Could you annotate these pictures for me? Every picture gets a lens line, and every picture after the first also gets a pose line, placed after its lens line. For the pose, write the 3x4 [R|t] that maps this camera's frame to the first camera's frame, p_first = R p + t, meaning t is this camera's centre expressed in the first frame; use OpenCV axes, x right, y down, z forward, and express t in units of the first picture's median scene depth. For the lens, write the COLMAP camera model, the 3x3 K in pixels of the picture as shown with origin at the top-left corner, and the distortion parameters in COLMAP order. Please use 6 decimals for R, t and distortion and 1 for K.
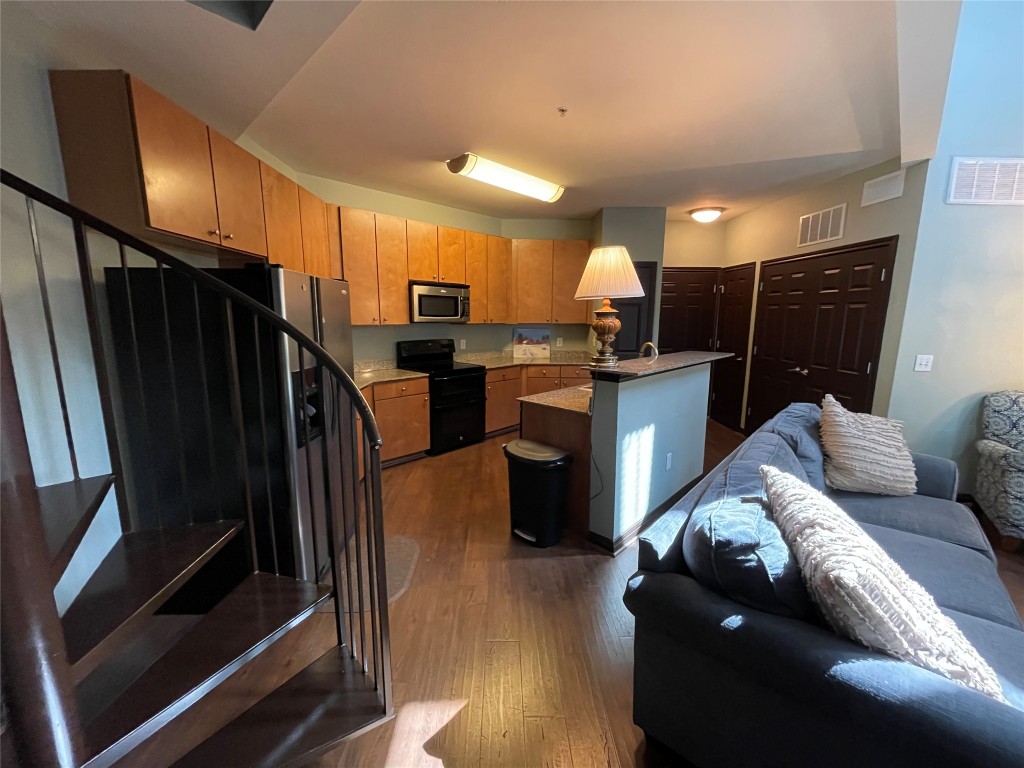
lens RADIAL K [[412.7, 0, 504.6], [0, 412.7, 381.5], [0, 0, 1]] dist [-0.001990, -0.000624]
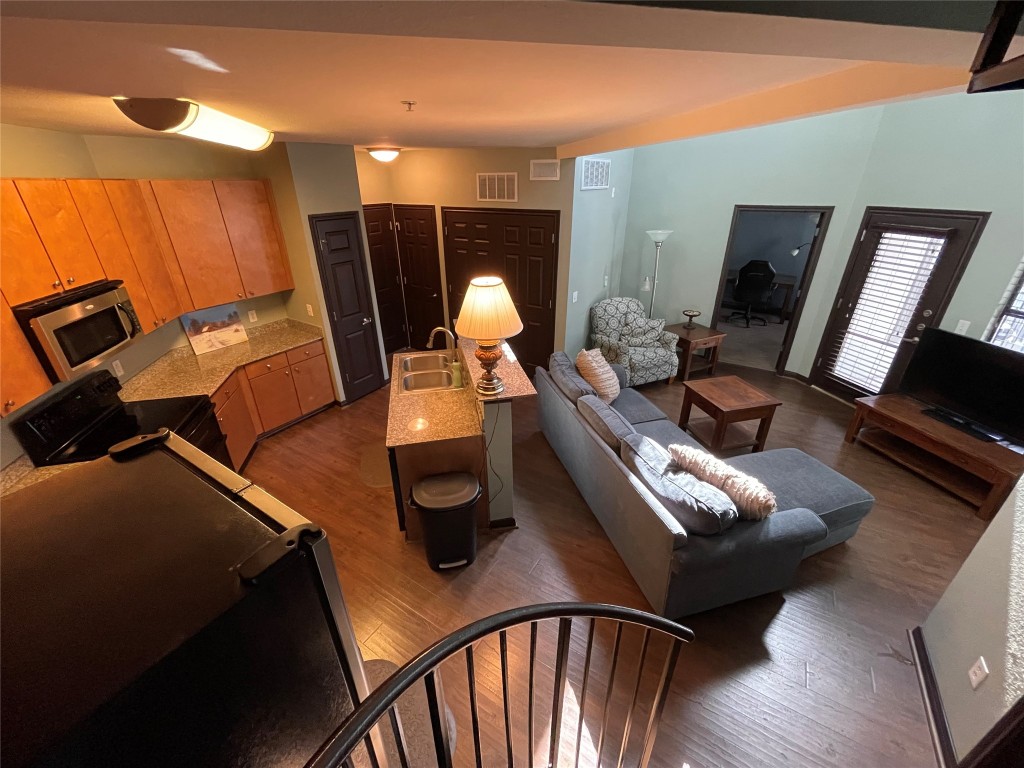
lens RADIAL K [[412.7, 0, 506.8], [0, 412.7, 382.4], [0, 0, 1]] dist [-0.001990, -0.000624]
pose [[0.551995, -0.374834, 0.744849, -0.304782], [0.147965, 0.923123, 0.354894, -0.250578], [-0.820614, -0.085689, 0.565022, 0.223419]]
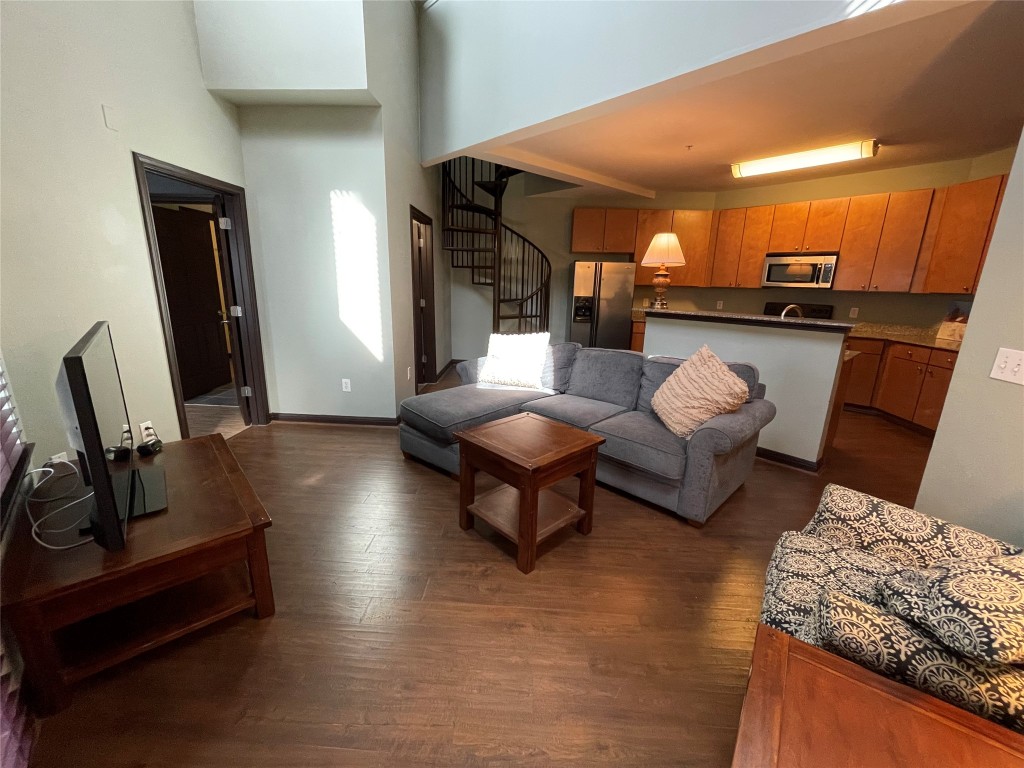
lens RADIAL K [[412.7, 0, 512.7], [0, 412.7, 382.2], [0, 0, 1]] dist [-0.001990, -0.000624]
pose [[-0.062266, 0.229415, -0.971335, 1.144522], [-0.179357, 0.954808, 0.237009, -0.024705], [0.981812, 0.188973, -0.018305, 0.322712]]
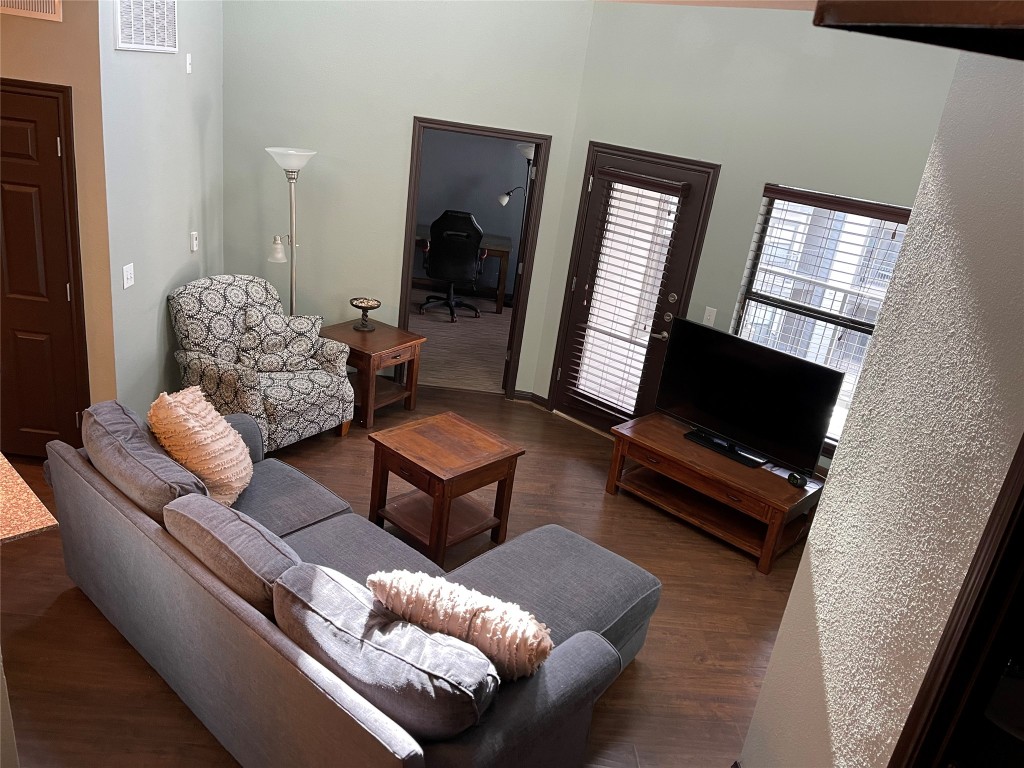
lens RADIAL K [[776.4, 0, 517.9], [0, 776.4, 390.3], [0, 0, 1]] dist [0.060138, -0.069432]
pose [[-0.017969, -0.371102, 0.928418, -0.255383], [0.024018, 0.928140, 0.371456, -0.261447], [-0.999550, 0.028974, -0.007765, 0.248391]]
